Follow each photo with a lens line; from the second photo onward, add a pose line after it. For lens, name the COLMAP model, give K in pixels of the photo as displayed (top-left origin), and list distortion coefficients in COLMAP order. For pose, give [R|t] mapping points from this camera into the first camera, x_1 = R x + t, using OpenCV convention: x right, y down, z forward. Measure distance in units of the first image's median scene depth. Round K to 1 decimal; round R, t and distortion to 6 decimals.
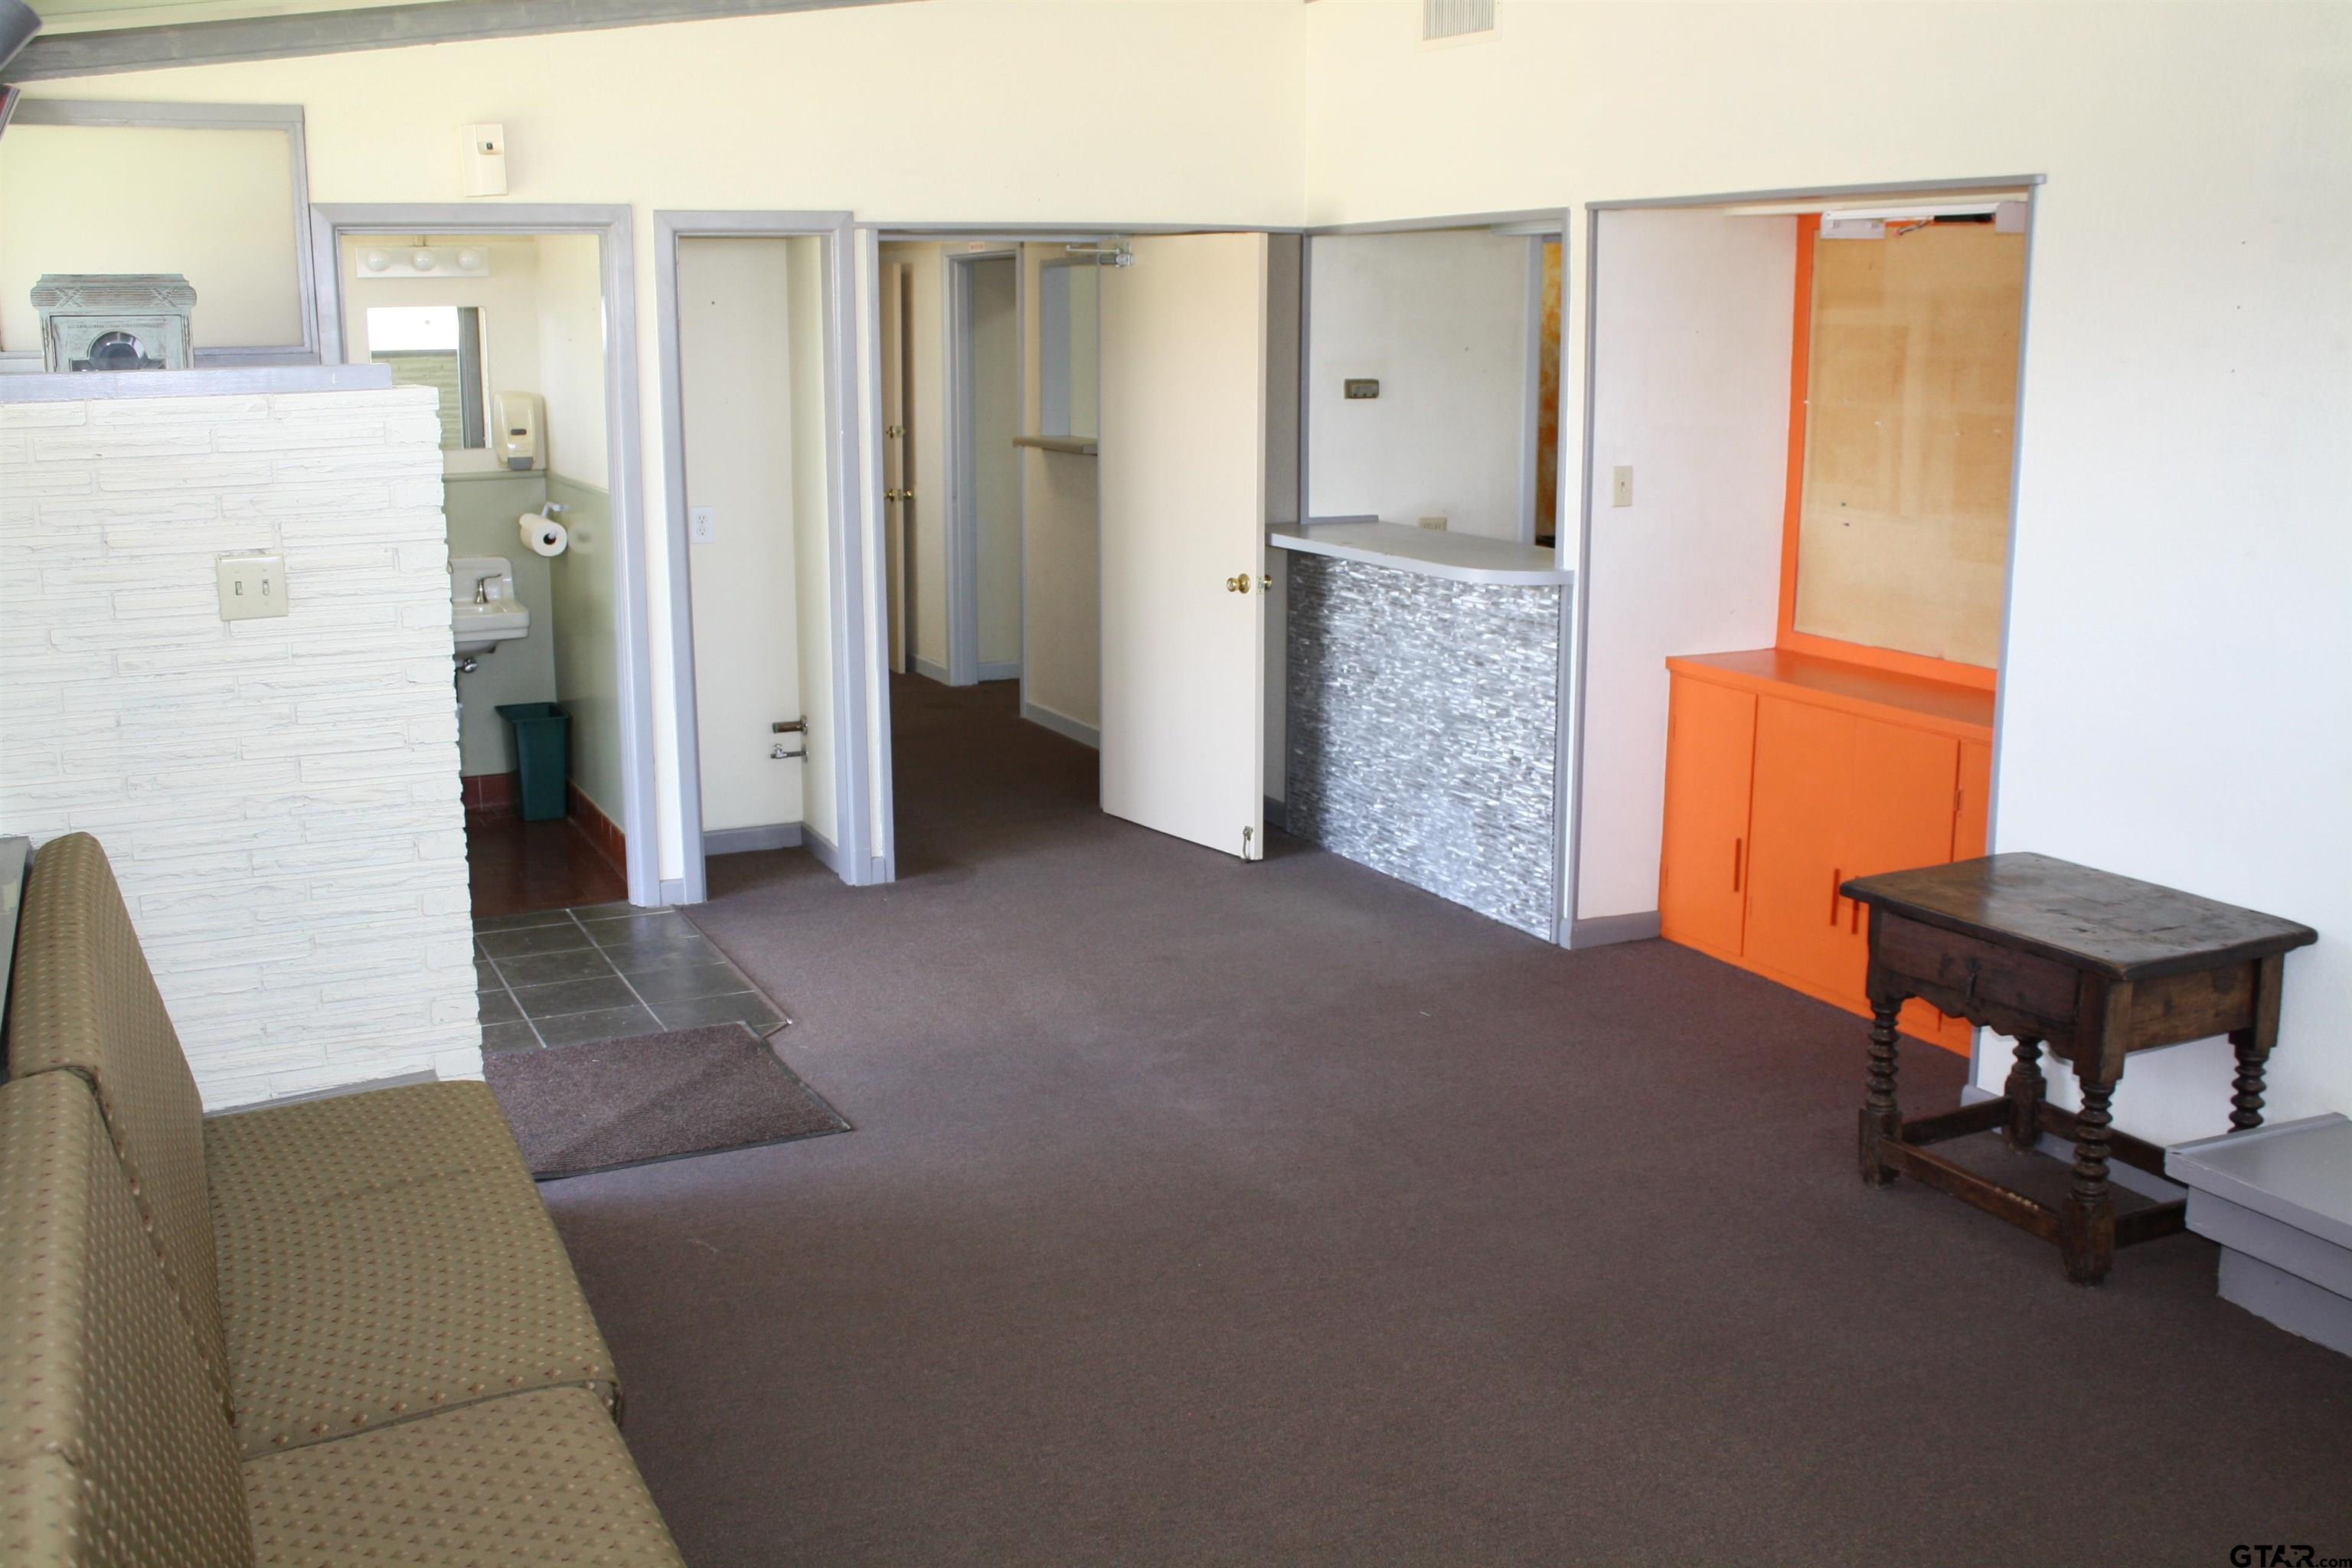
lens RADIAL K [[2300.5, 0, 1172.0], [0, 2300.5, 759.4], [0, 0, 1]] dist [-0.143608, 0.157640]
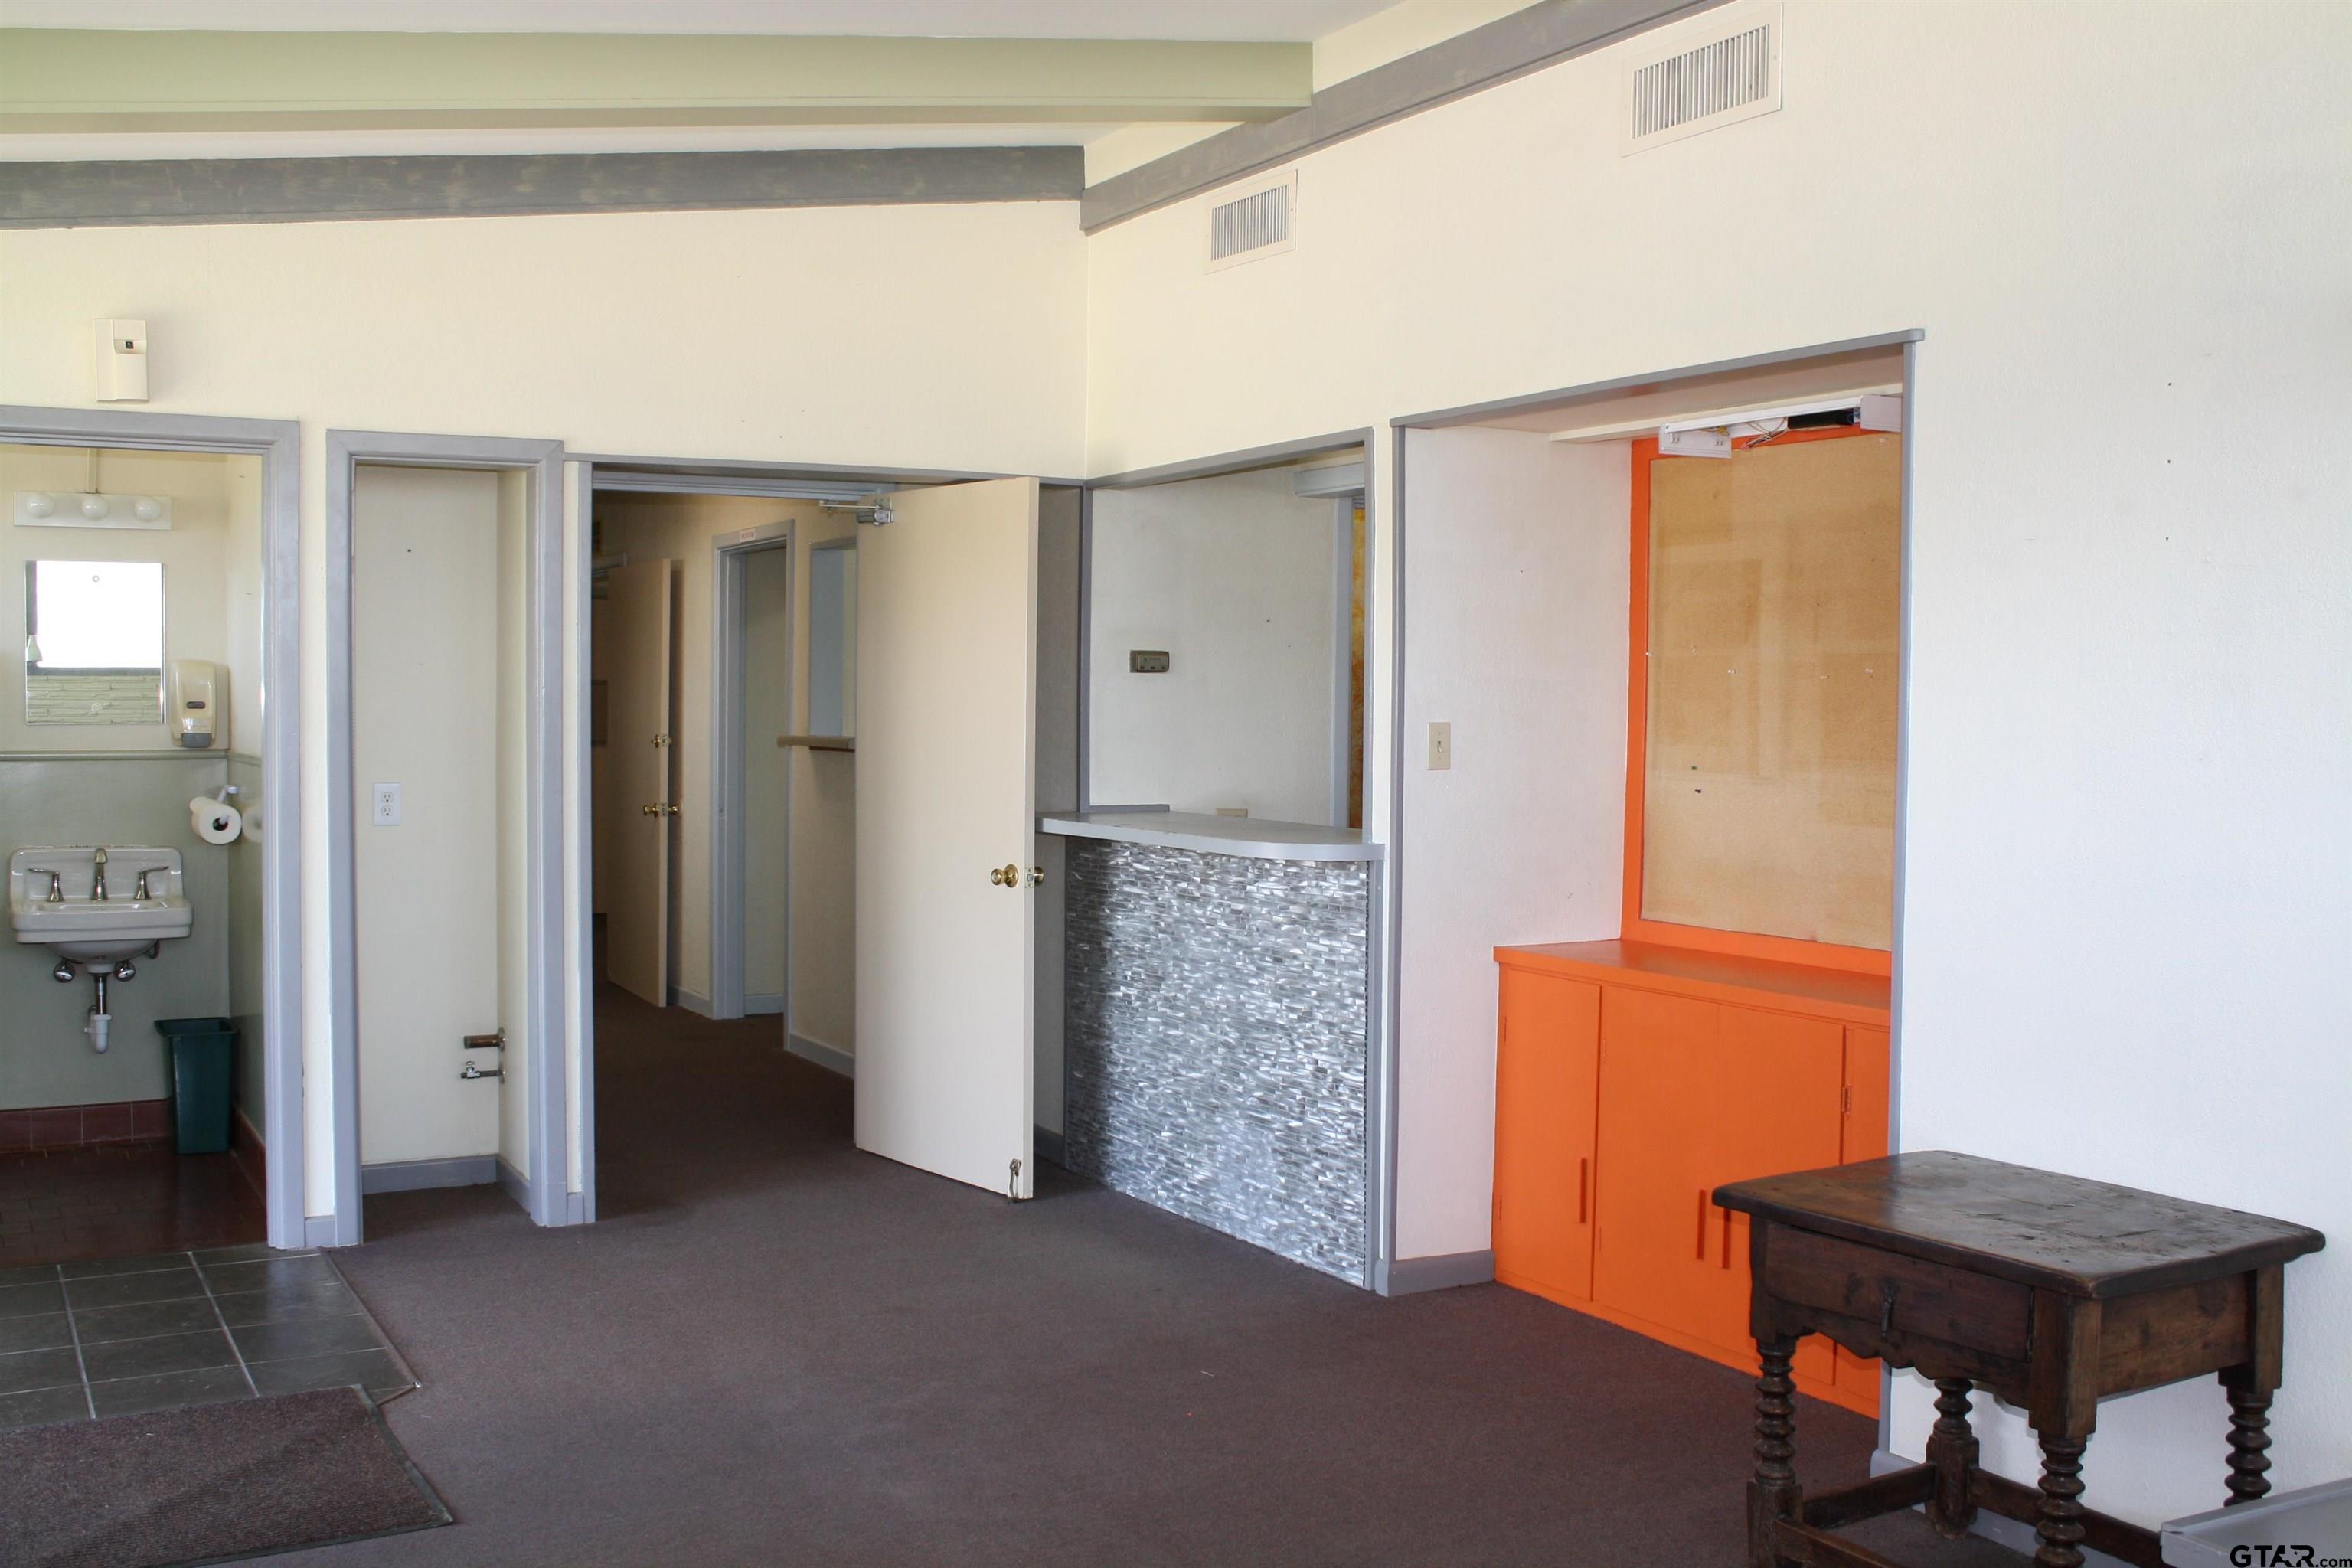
lens RADIAL K [[2300.5, 0, 1172.0], [0, 2300.5, 759.4], [0, 0, 1]] dist [-0.143608, 0.157640]
pose [[0.997731, 0.007458, 0.066905, 0.038664], [0.003643, 0.986406, -0.164288, 0.026361], [-0.067221, 0.164159, 0.984141, 0.154915]]
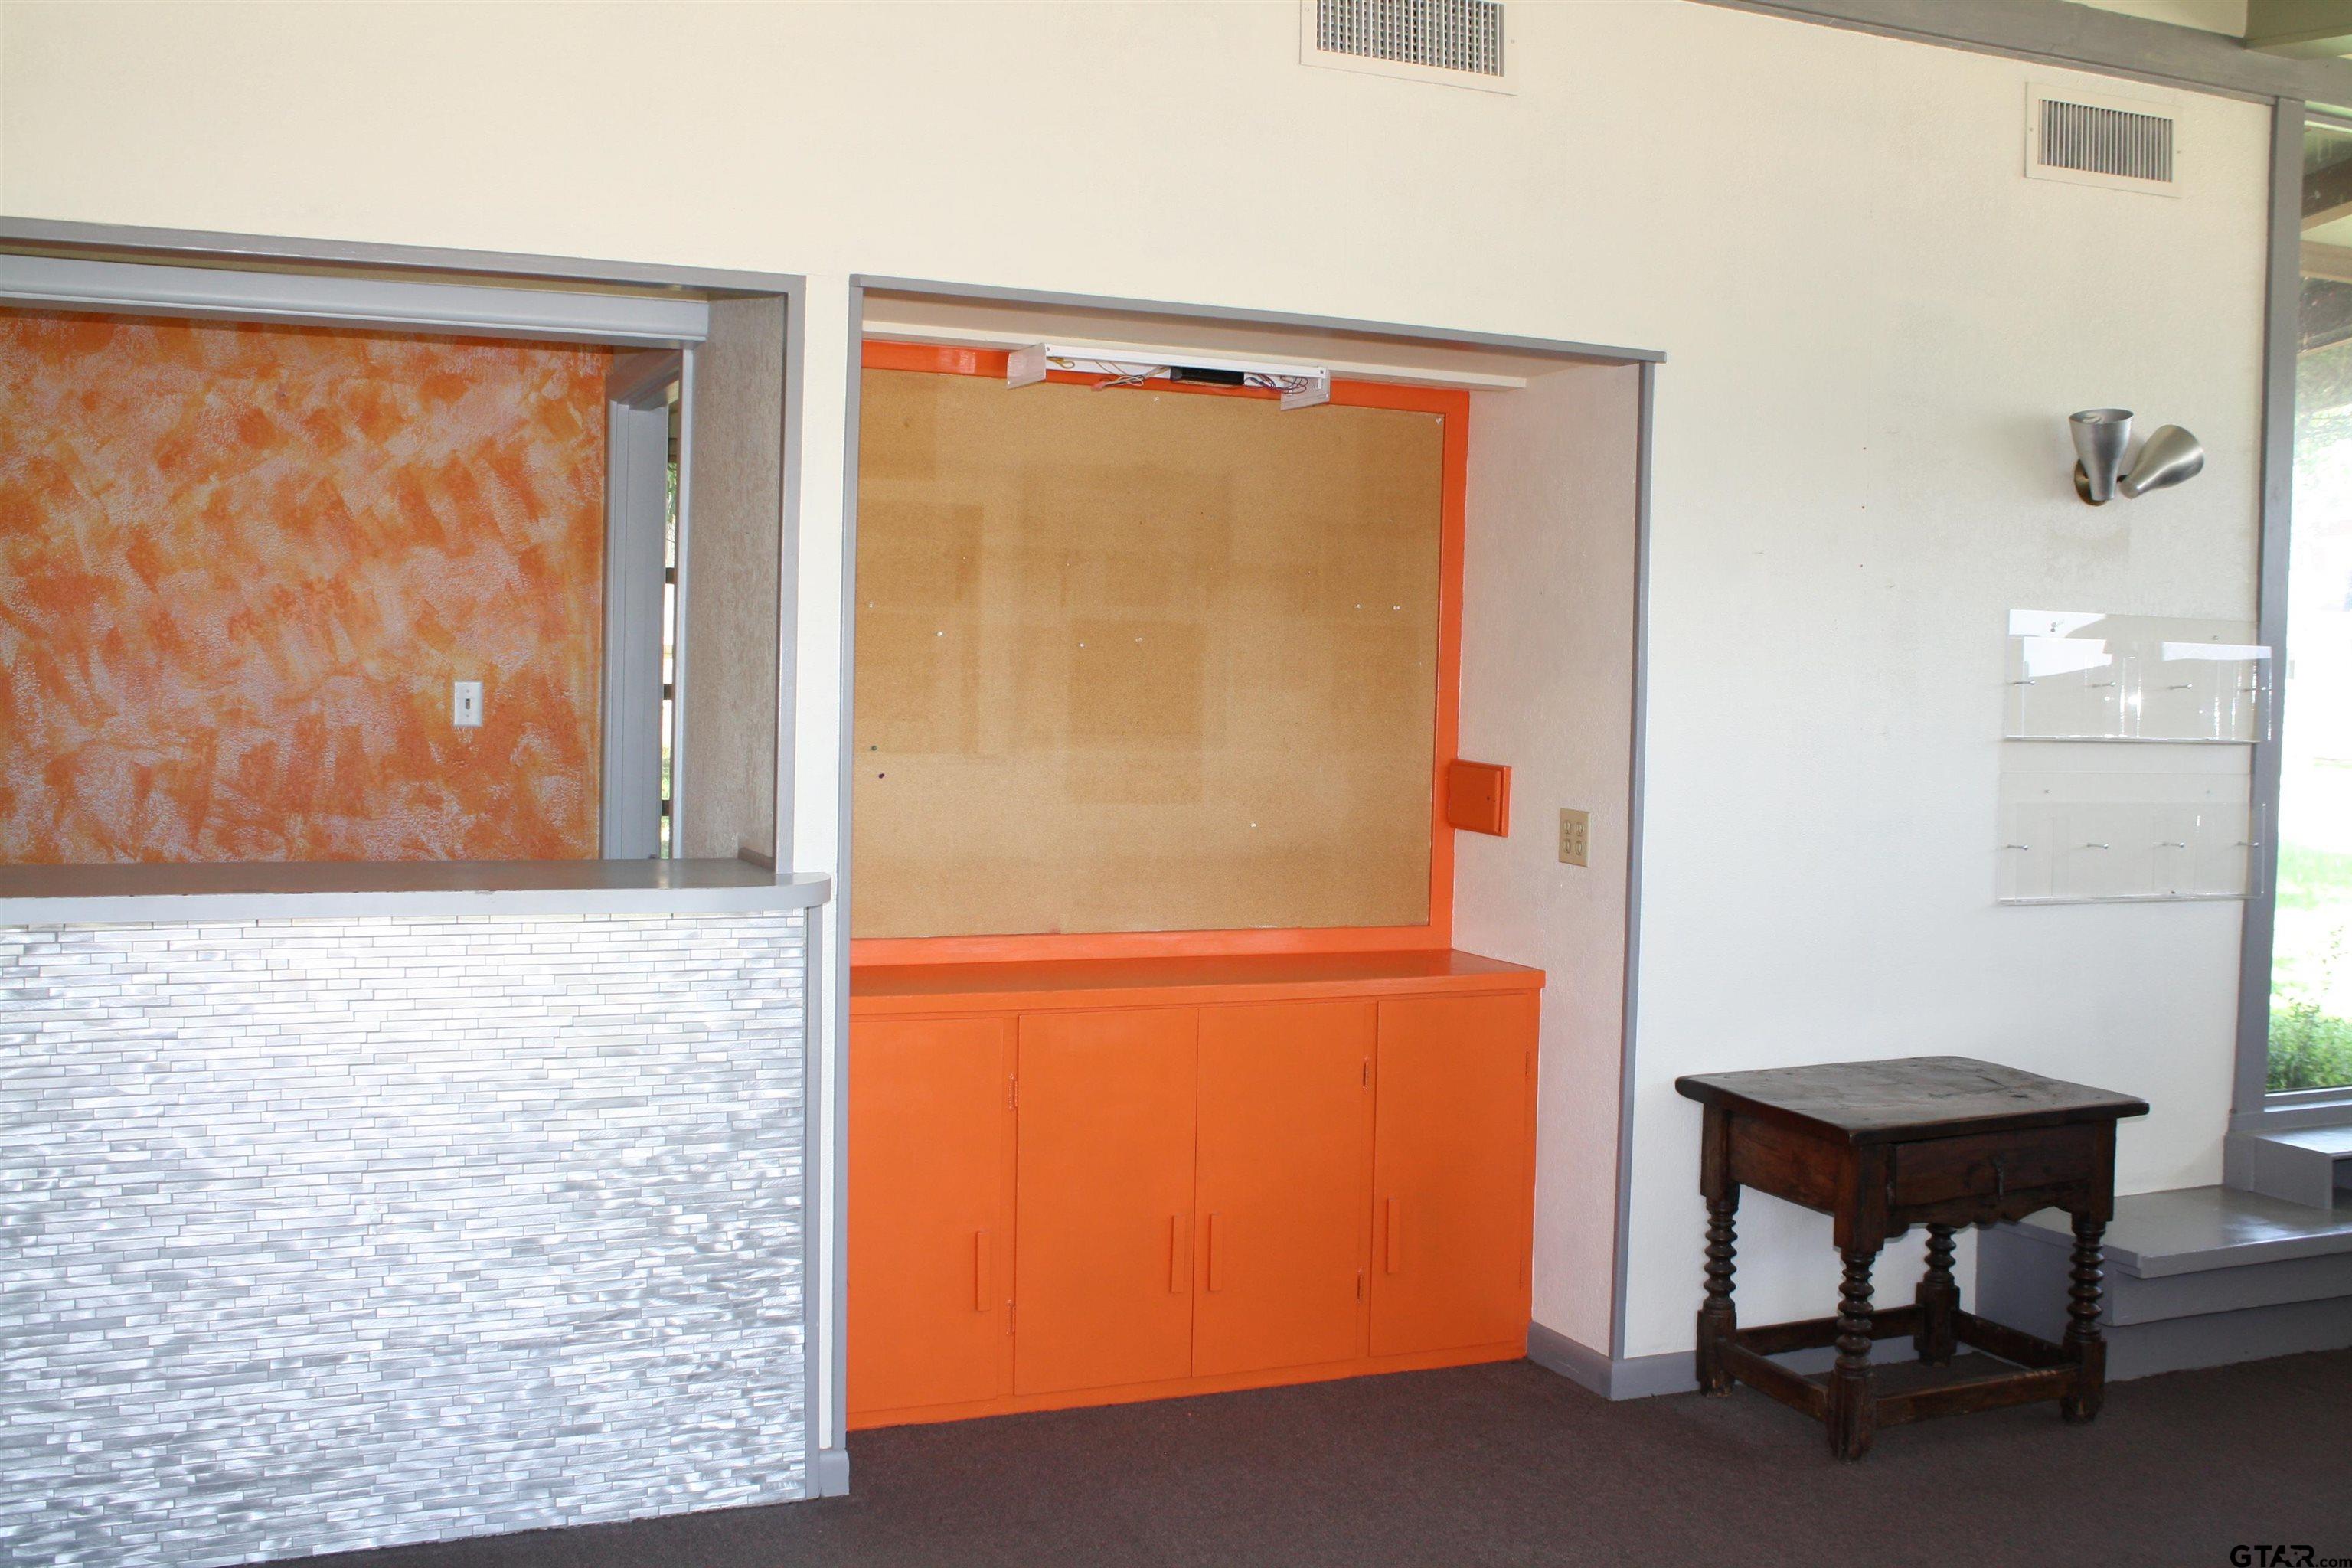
lens RADIAL K [[2300.5, 0, 1172.0], [0, 2300.5, 759.4], [0, 0, 1]] dist [-0.143608, 0.157640]
pose [[0.023622, -0.035532, 0.999089, -0.421097], [0.169619, 0.985021, 0.031021, -0.114232], [-0.985227, 0.168732, 0.029295, 0.877514]]
